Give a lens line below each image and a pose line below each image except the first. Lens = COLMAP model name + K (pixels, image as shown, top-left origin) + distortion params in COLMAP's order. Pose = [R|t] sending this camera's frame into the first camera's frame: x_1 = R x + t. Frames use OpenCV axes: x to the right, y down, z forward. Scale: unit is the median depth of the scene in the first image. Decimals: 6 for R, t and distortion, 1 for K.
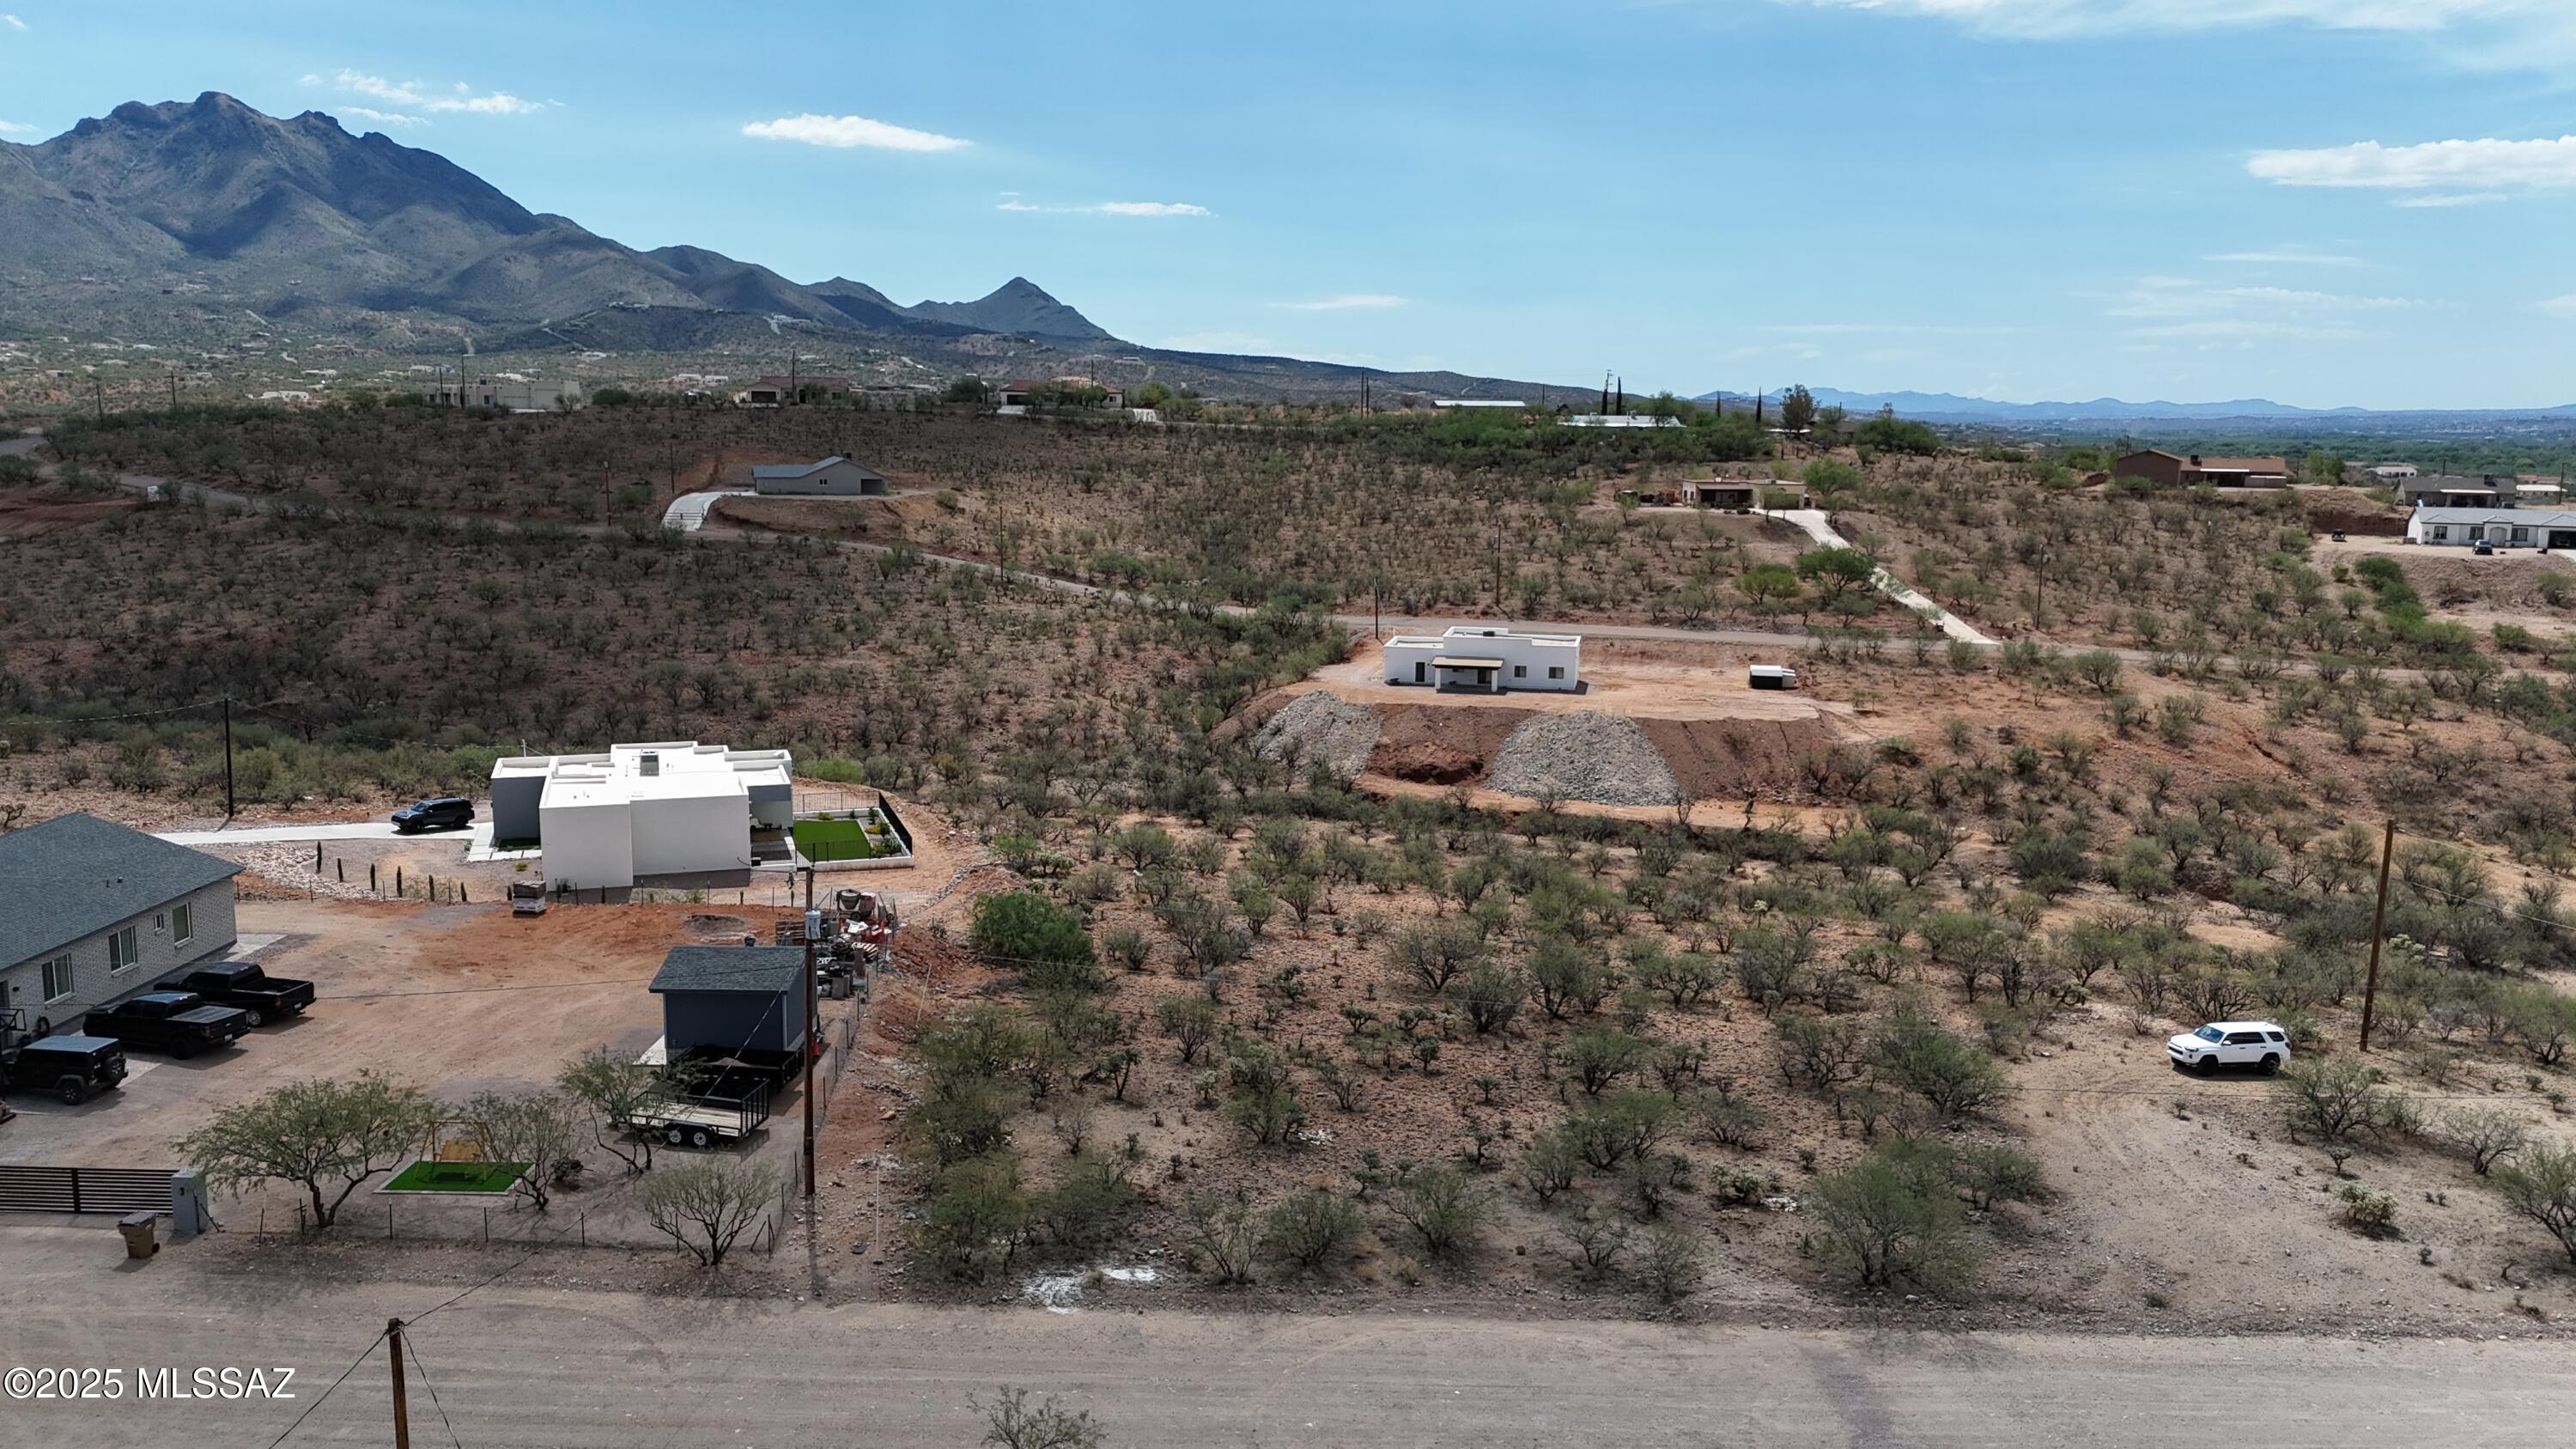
lens RADIAL K [[1902.8, 0, 1280.0], [0, 1902.8, 672.7], [0, 0, 1]] dist [0.071865, -0.075663]
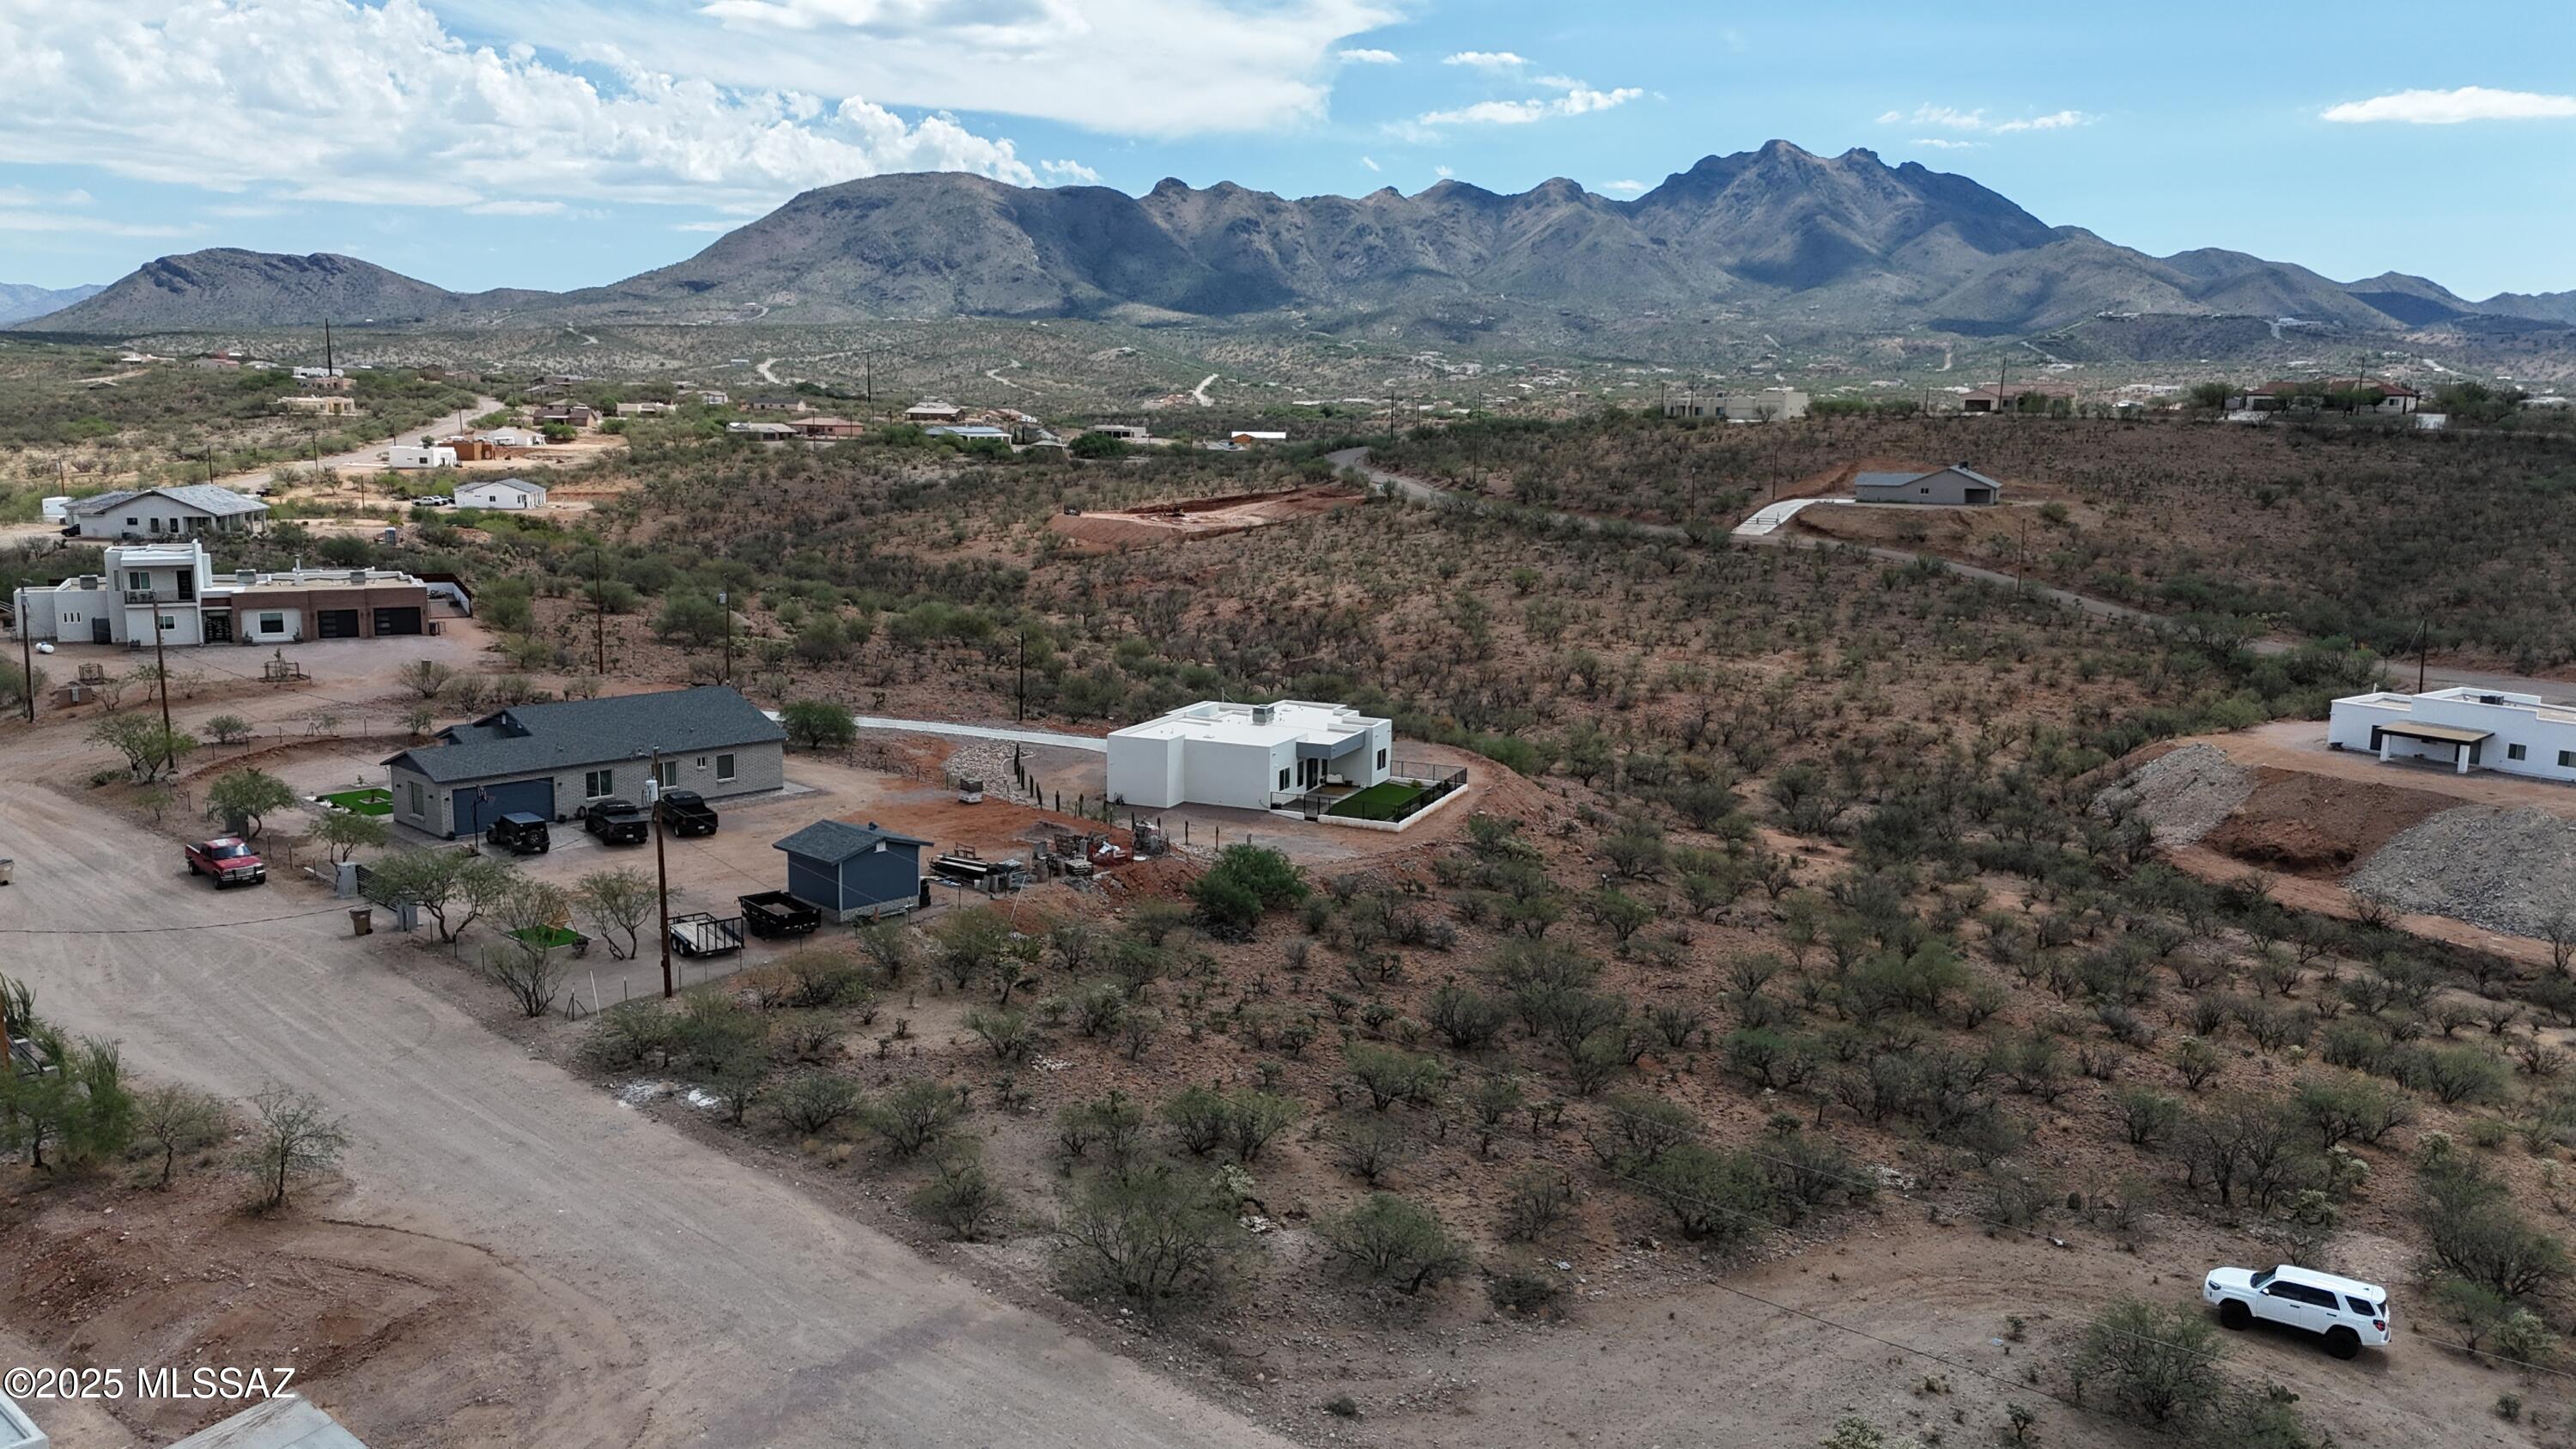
lens RADIAL K [[1902.8, 0, 1280.0], [0, 1902.8, 672.7], [0, 0, 1]] dist [0.071865, -0.075663]
pose [[0.733295, 0.089500, -0.673994, 0.283069], [-0.094342, 0.995103, 0.029497, -0.008595], [0.673333, 0.041955, 0.738148, 0.092336]]
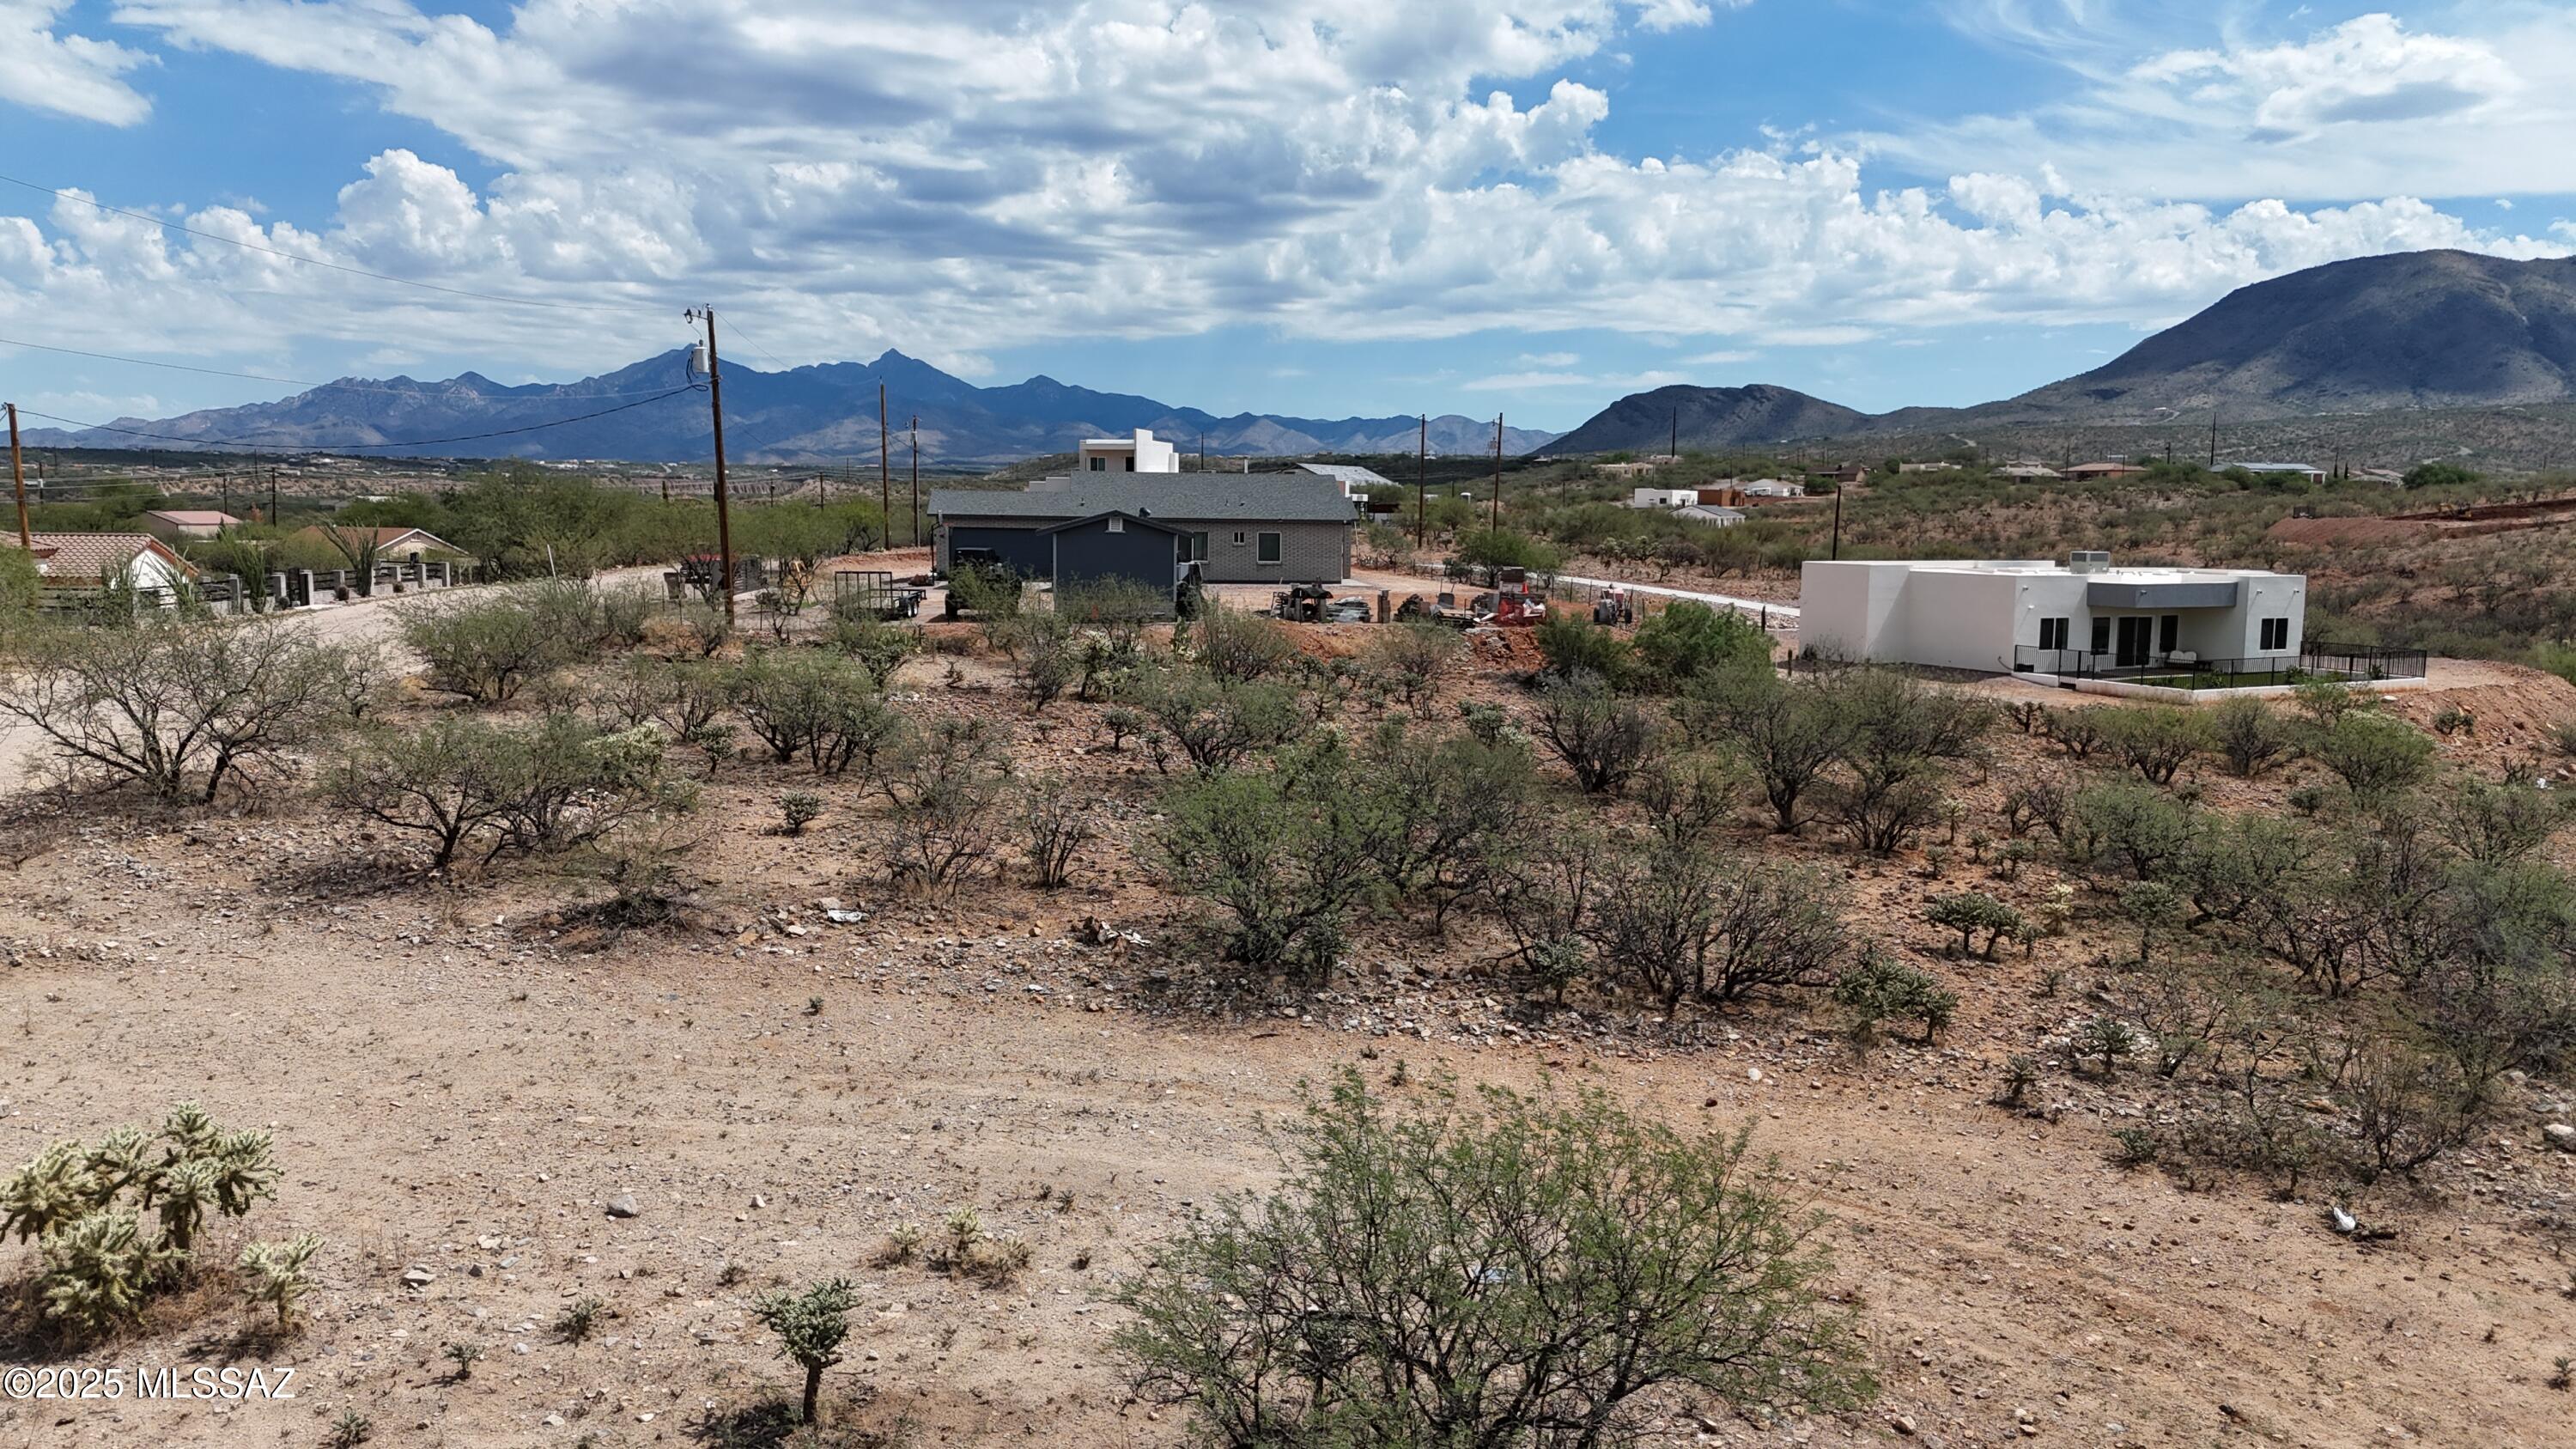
lens RADIAL K [[1902.8, 0, 1280.0], [0, 1902.8, 672.7], [0, 0, 1]] dist [0.071865, -0.075663]
pose [[0.123212, 0.070526, -0.989871, 0.257789], [-0.139783, 0.988760, 0.053048, 0.060272], [0.982486, 0.131831, 0.131685, 0.359652]]
